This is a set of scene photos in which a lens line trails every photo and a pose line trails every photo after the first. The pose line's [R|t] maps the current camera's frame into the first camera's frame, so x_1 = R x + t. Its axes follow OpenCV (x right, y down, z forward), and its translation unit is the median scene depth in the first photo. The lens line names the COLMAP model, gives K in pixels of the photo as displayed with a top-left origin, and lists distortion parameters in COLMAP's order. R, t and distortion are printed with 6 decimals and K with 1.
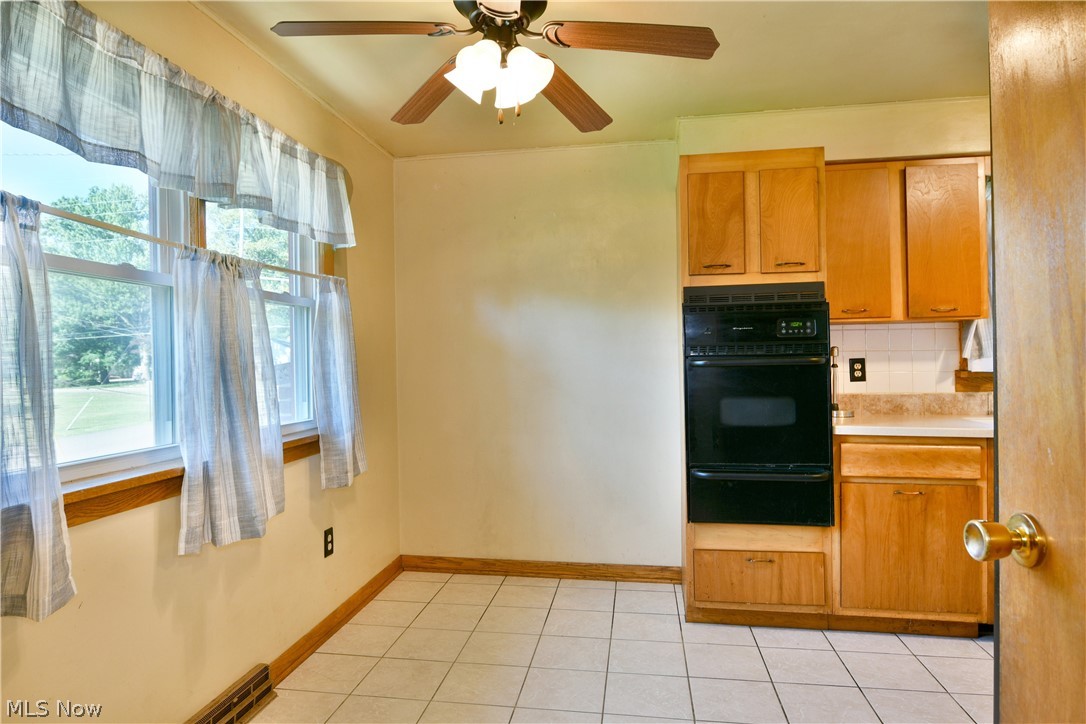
lens RADIAL K [[659.1, 0, 546.1], [0, 659.1, 355.1], [0, 0, 1]] dist [-0.013538, -0.004513]
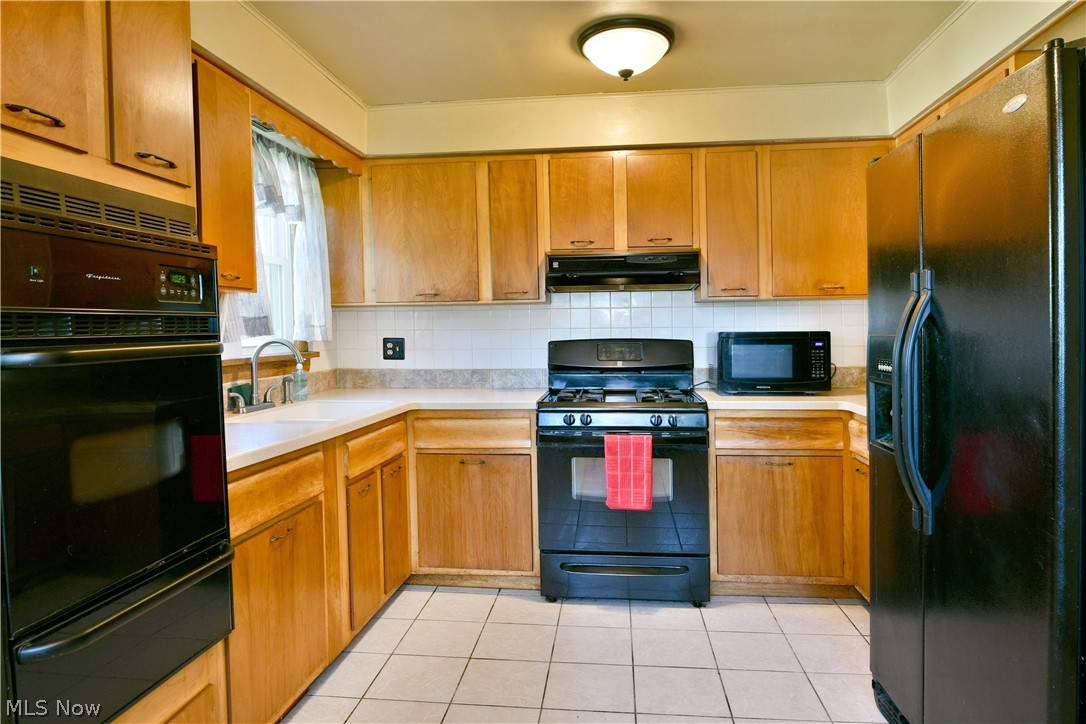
lens RADIAL K [[659.1, 0, 562.1], [0, 659.1, 345.9], [0, 0, 1]] dist [-0.013538, -0.004513]
pose [[-0.027621, -0.009936, 0.999569, -0.150875], [0.007049, 0.999924, 0.010134, 0.003214], [-0.999594, 0.007326, -0.027549, 0.706932]]
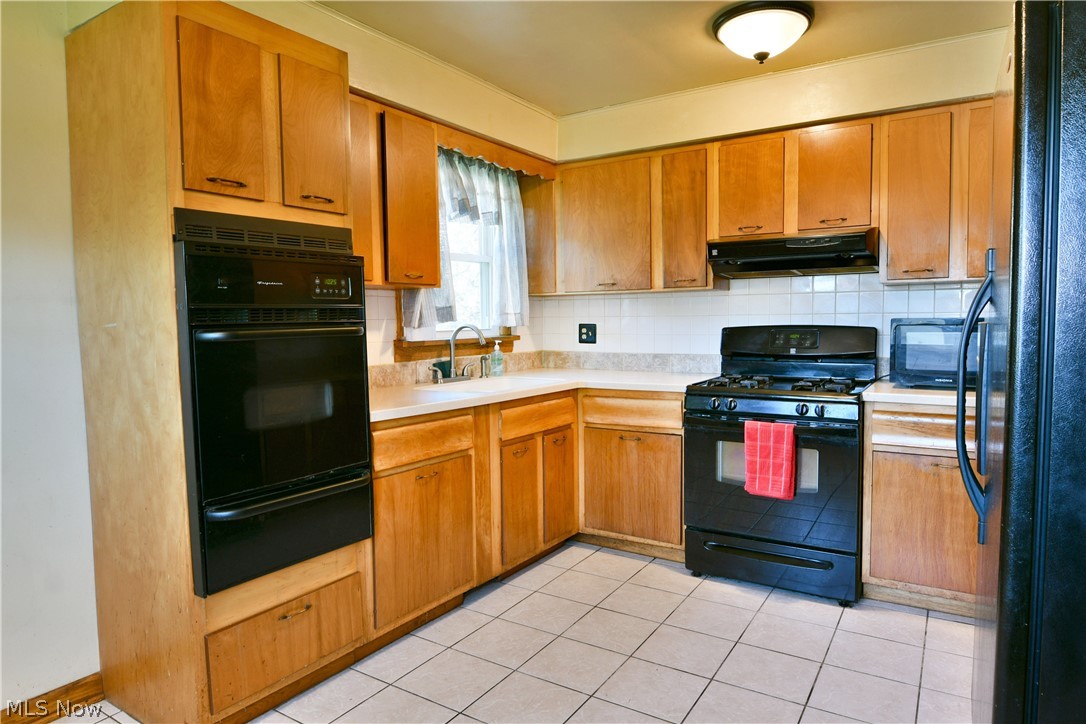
lens RADIAL K [[659.1, 0, 542.5], [0, 659.1, 356.4], [0, 0, 1]] dist [-0.013538, -0.004513]
pose [[0.418118, -0.042193, 0.907412, -0.197739], [0.002837, 0.998977, 0.045143, 0.004354], [-0.908388, -0.016300, 0.417810, 0.468622]]
